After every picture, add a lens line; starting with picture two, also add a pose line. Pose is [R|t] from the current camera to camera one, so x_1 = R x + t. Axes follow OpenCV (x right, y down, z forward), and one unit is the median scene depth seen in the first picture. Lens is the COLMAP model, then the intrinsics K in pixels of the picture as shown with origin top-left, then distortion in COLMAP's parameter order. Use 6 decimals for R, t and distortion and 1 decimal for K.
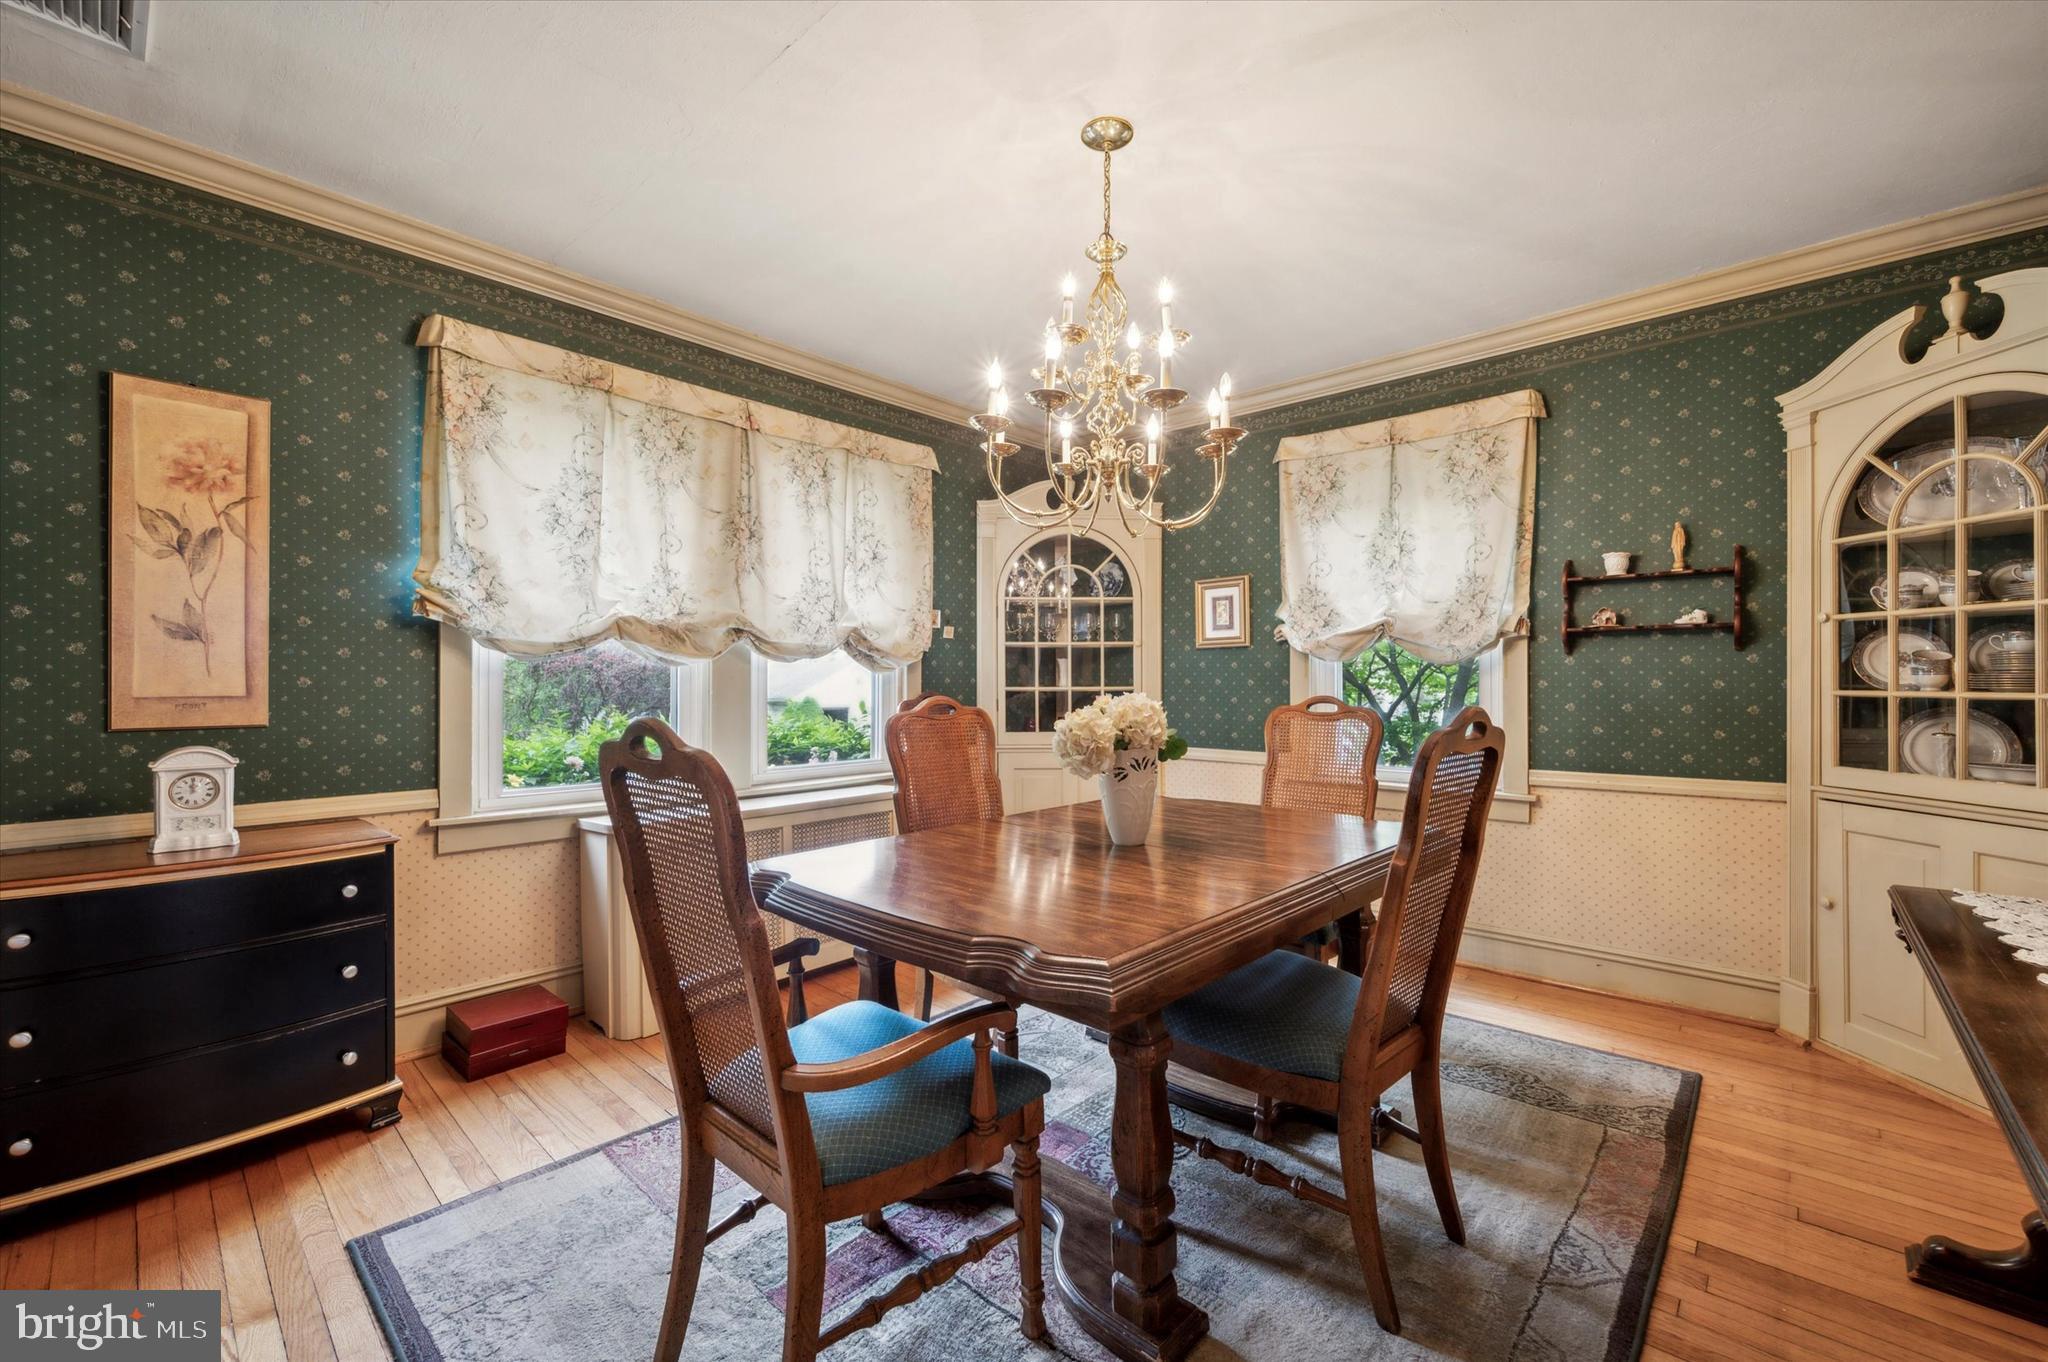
lens RADIAL K [[837.1, 0, 1026.4], [0, 837.1, 678.9], [0, 0, 1]] dist [-0.000190, 0.000368]
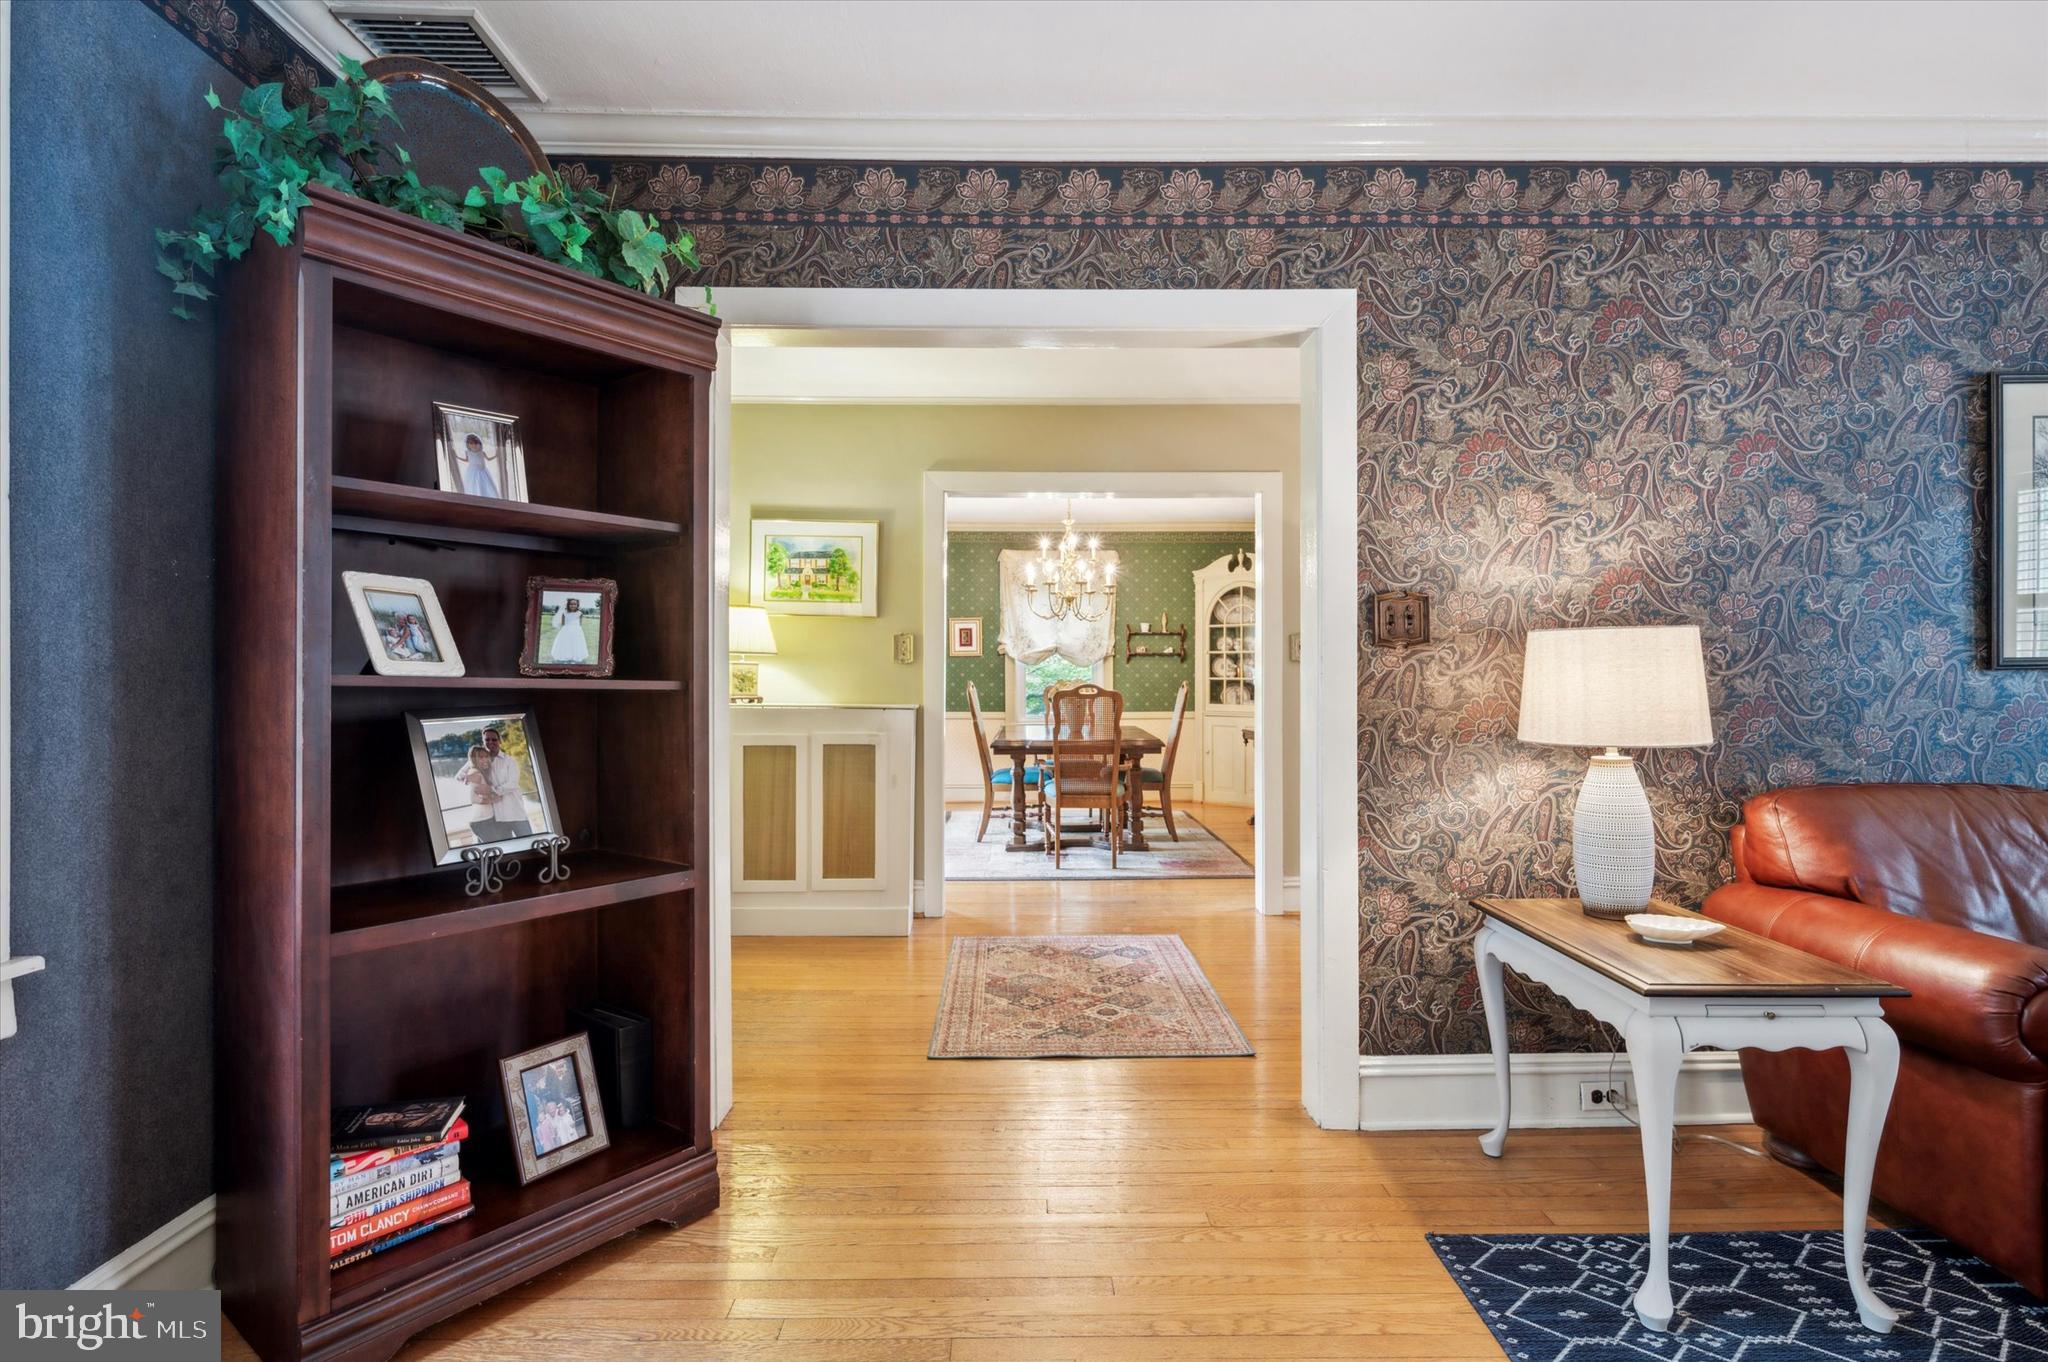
lens RADIAL K [[993.7, 0, 1024.0], [0, 993.7, 681.0], [0, 0, 1]] dist [-0.001199, 0.000456]
pose [[0.727523, -0.004149, 0.686071, -1.782620], [0.001104, 0.999987, 0.004877, 0.007474], [-0.686082, -0.002791, 0.727518, -1.015402]]
